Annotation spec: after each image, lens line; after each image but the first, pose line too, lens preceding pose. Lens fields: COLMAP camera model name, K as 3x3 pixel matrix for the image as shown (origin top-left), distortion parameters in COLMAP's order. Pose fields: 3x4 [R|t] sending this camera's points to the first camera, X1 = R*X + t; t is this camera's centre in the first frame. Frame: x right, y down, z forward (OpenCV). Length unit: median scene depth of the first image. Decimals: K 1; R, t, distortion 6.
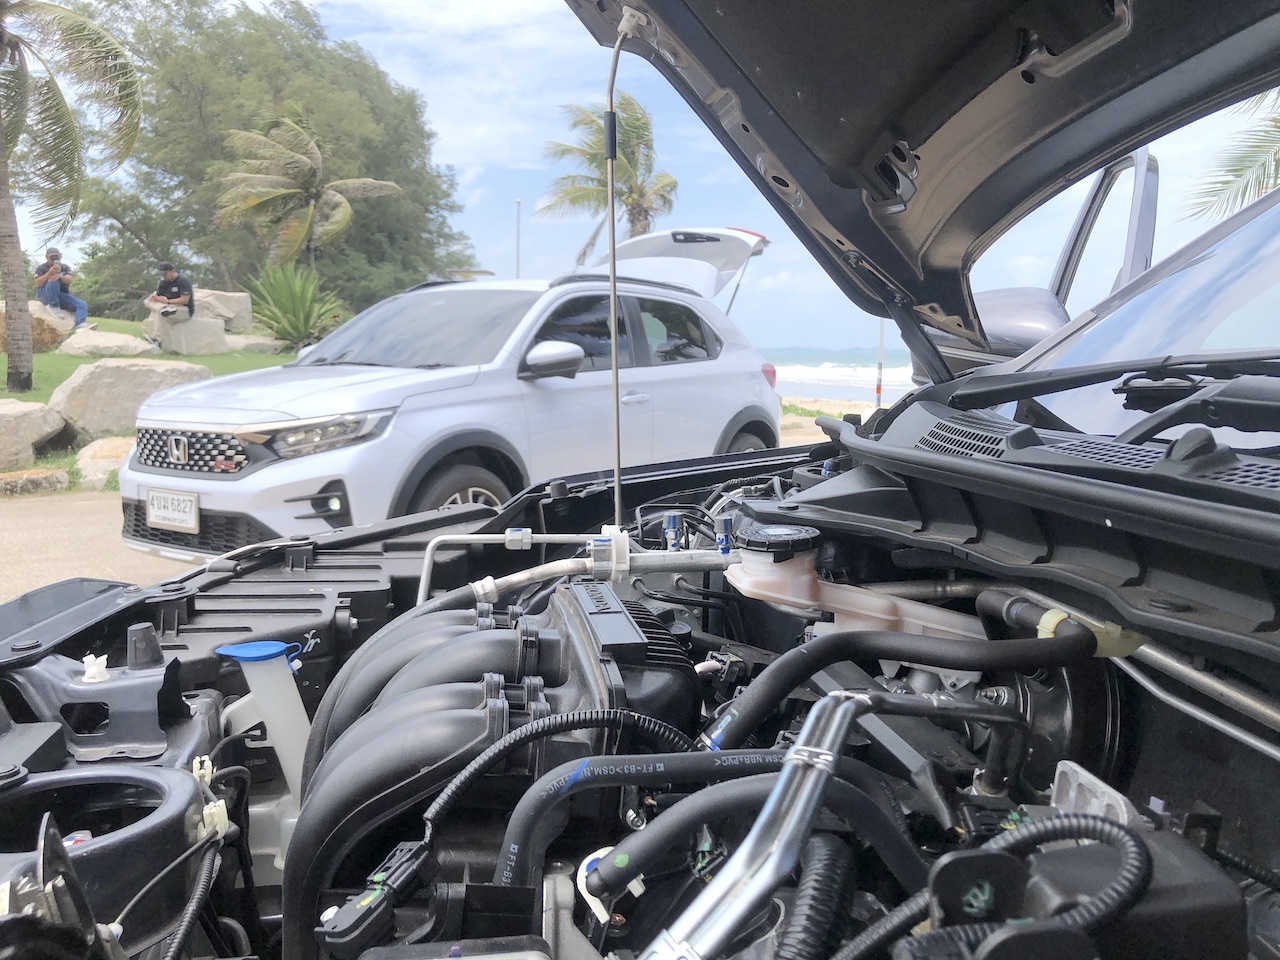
lens RADIAL K [[1075.7, 0, 649.6], [0, 1075.7, 475.9], [0, 0, 1]] dist [-0.006221, -0.010594]
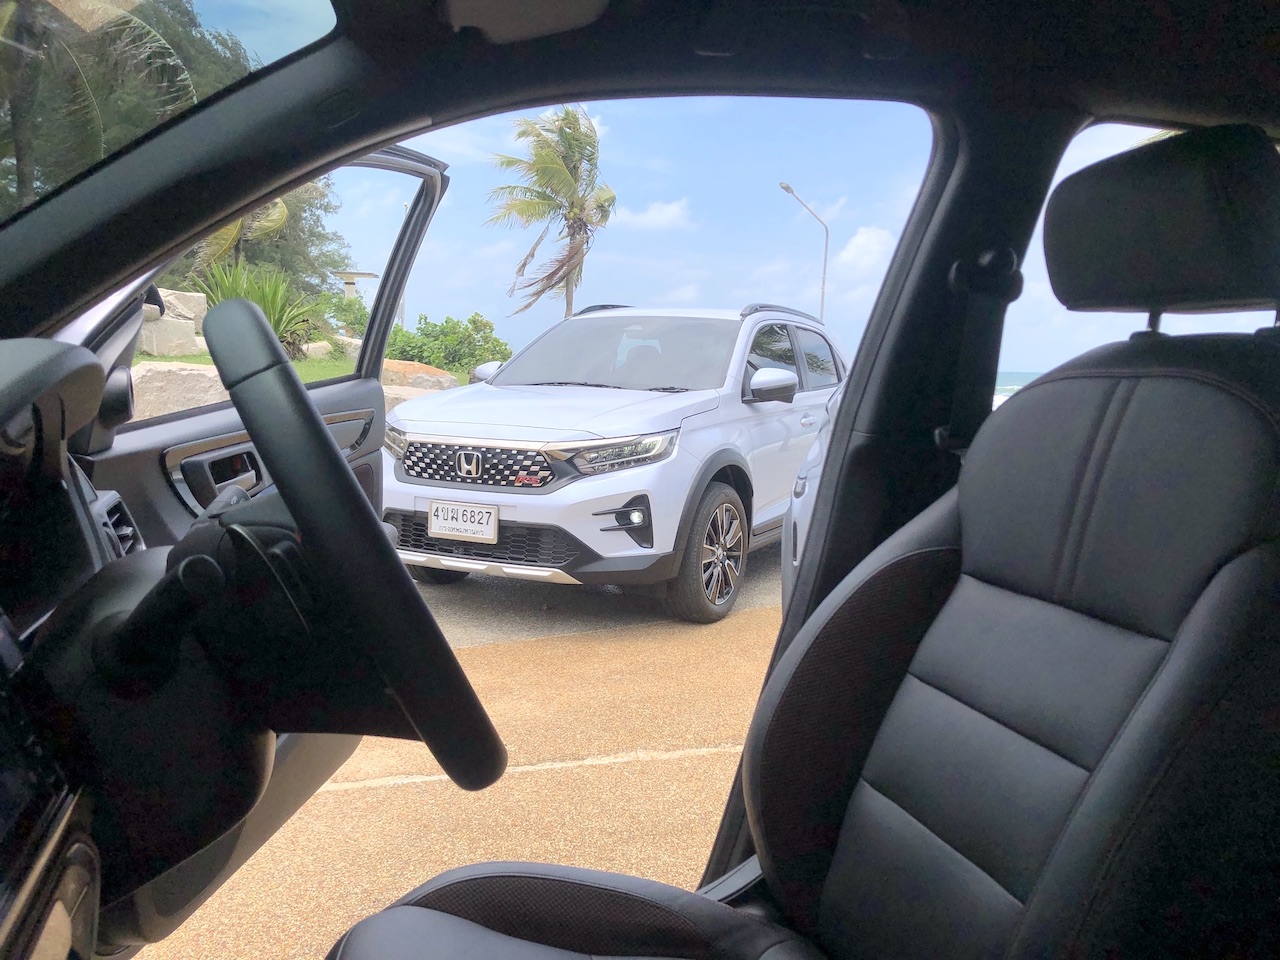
lens RADIAL K [[1075.7, 0, 637.6], [0, 1075.7, 477.6], [0, 0, 1]] dist [-0.006221, -0.010594]
pose [[0.991937, 0.016163, 0.125700, -0.339187], [-0.015342, 0.999854, -0.007498, -0.004749], [-0.125803, 0.005509, 0.992040, -0.054307]]
